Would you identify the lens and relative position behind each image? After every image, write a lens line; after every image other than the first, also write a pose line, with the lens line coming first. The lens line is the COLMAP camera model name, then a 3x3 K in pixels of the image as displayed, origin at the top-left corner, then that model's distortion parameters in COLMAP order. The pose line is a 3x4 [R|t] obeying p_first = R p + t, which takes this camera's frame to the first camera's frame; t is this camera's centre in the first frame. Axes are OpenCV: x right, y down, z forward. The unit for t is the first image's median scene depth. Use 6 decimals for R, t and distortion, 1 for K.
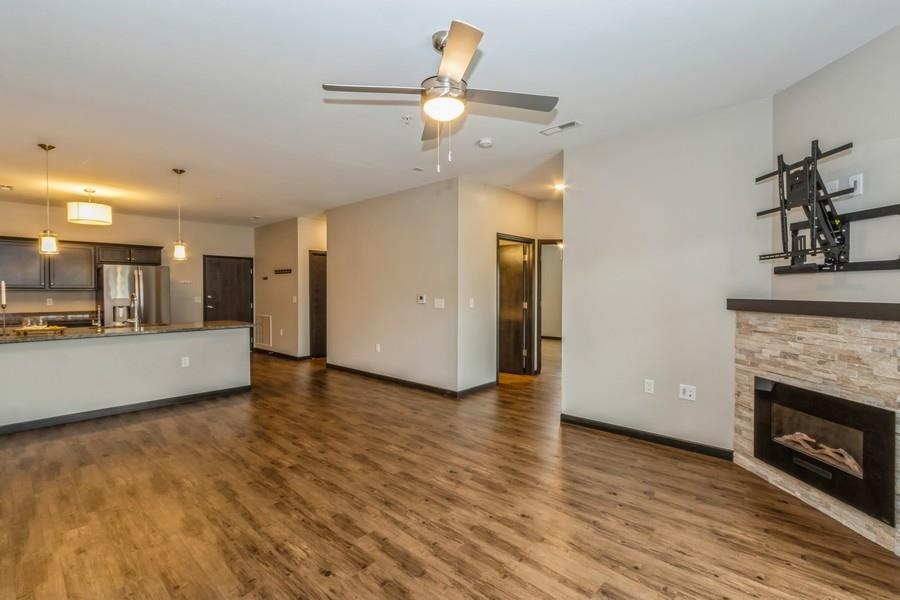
lens RADIAL K [[413.3, 0, 447.9], [0, 413.3, 298.5], [0, 0, 1]] dist [0.008715, -0.003159]
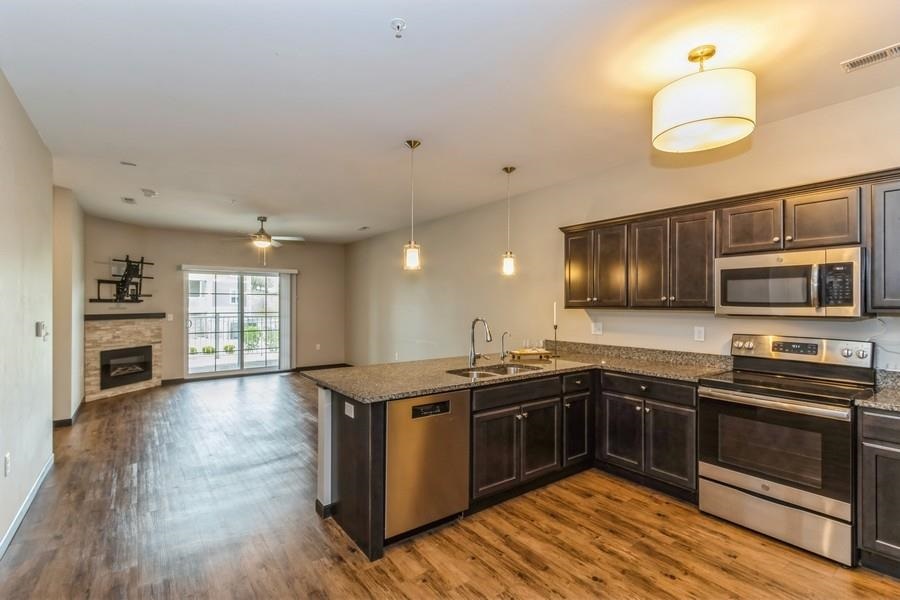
lens RADIAL K [[413.3, 0, 449.3], [0, 413.3, 304.0], [0, 0, 1]] dist [0.008715, -0.003159]
pose [[-0.983560, 0.003591, 0.180544, -1.252605], [0.006910, 0.999818, 0.017759, -0.068778], [-0.180447, 0.018715, -0.983407, 2.523440]]
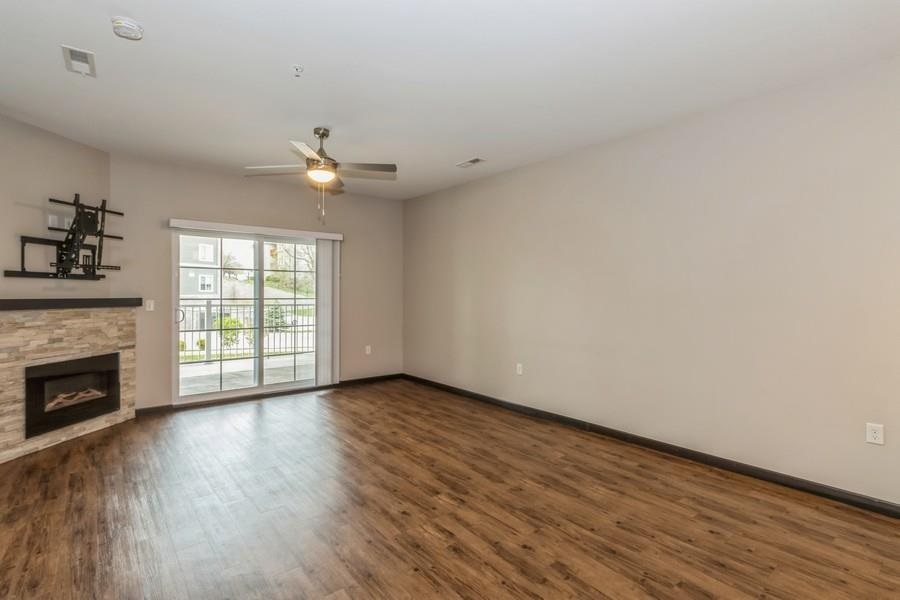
lens RADIAL K [[436.3, 0, 444.6], [0, 436.3, 295.8], [0, 0, 1]] dist [0.014399, -0.004512]
pose [[-0.989068, -0.001552, 0.147449, -0.516995], [0.001622, 0.999770, 0.021404, -0.027718], [-0.147448, 0.021410, -0.988838, 1.859344]]
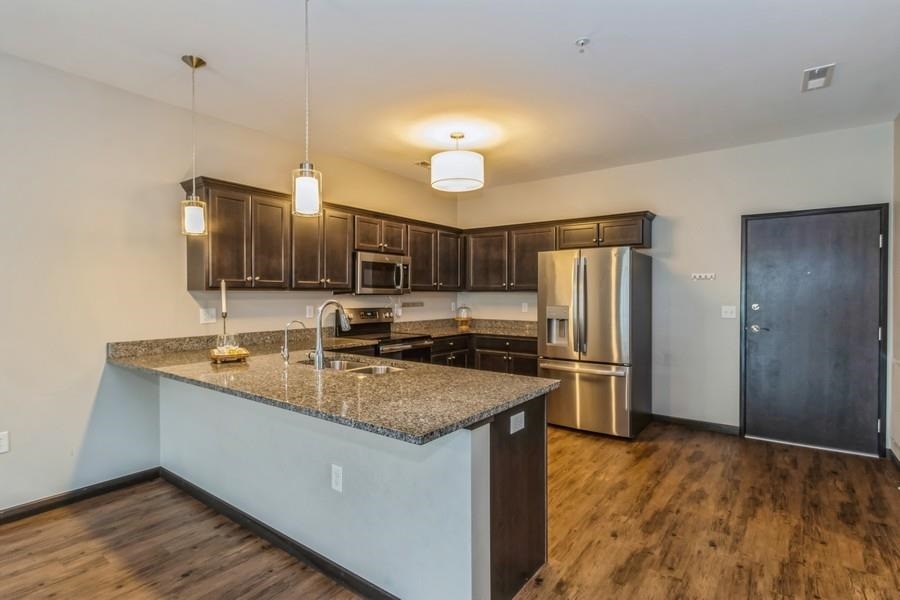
lens RADIAL K [[445.5, 0, 443.1], [0, 445.5, 297.6], [0, 0, 1]] dist [0.004394, -0.000473]
pose [[0.094021, 0.012155, -0.995496, -0.328761], [-0.020478, 0.999738, 0.010272, -0.033578], [0.995360, 0.019420, 0.094245, 1.635518]]
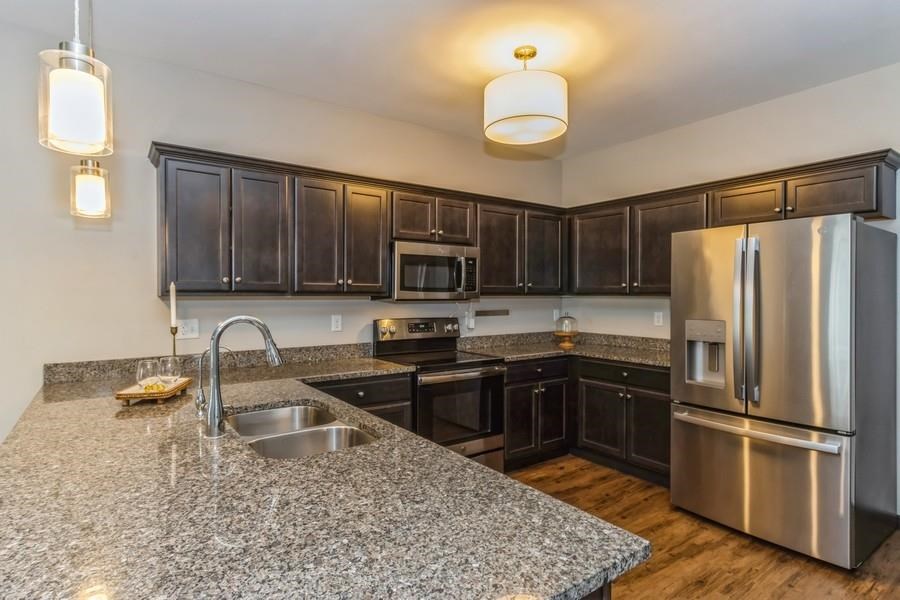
lens RADIAL K [[471.7, 0, 445.1], [0, 471.7, 297.9], [0, 0, 1]] dist [0.004021, -0.001617]
pose [[-0.203084, 0.010188, -0.979108, -0.701842], [-0.019009, 0.999716, 0.014346, -0.045722], [0.978977, 0.021526, -0.202832, 1.819001]]
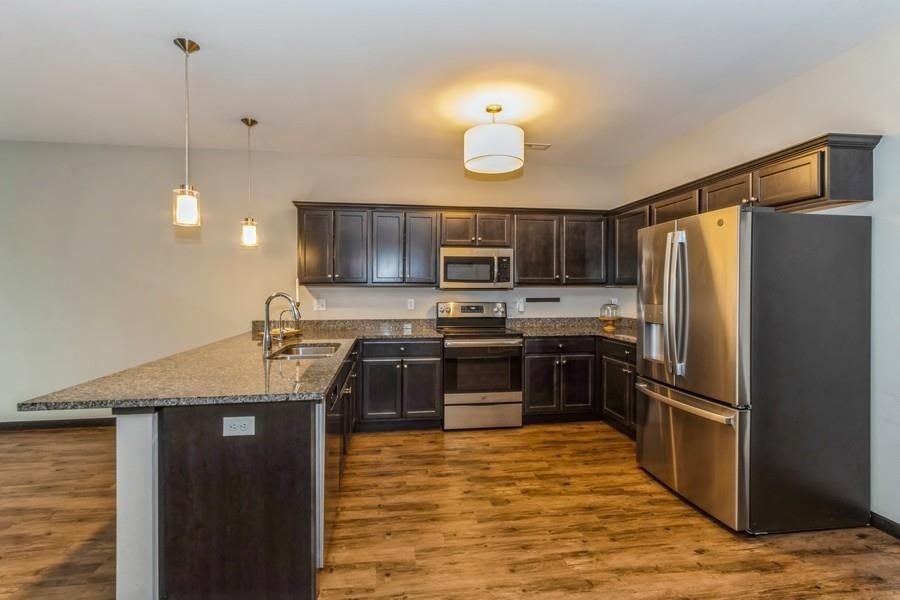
lens RADIAL K [[413.3, 0, 444.1], [0, 413.3, 290.8], [0, 0, 1]] dist [0.008715, -0.003159]
pose [[-0.631139, 0.007190, -0.775636, -0.685376], [-0.011715, 0.999755, 0.018800, -0.041680], [0.775581, 0.020952, -0.630900, 2.326248]]
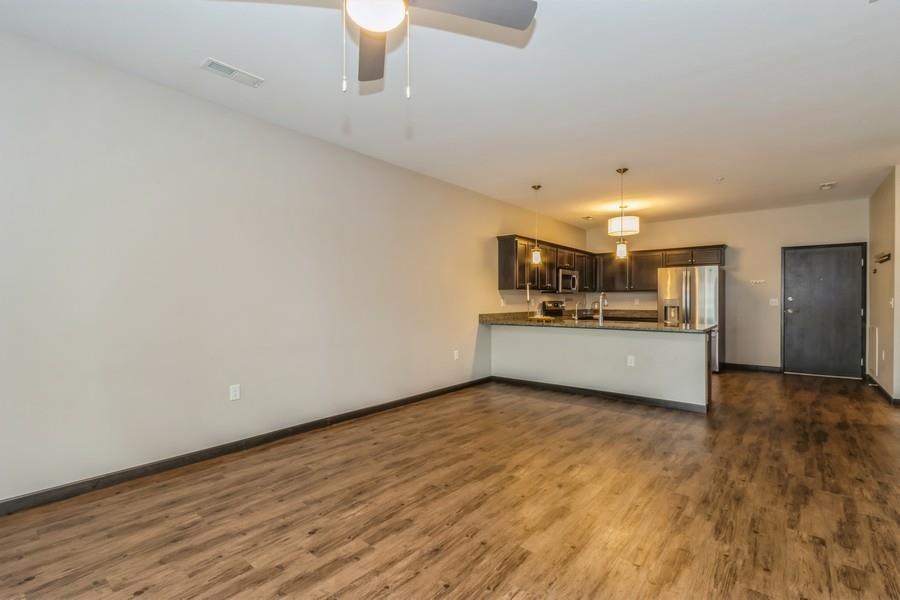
lens RADIAL K [[413.3, 0, 445.1], [0, 413.3, 301.9], [0, 0, 1]] dist [0.008715, -0.003159]
pose [[0.050026, 0.008168, -0.998715, 0.504493], [-0.018395, 0.999804, 0.007256, 0.020051], [0.998579, 0.018008, 0.050166, 0.785467]]
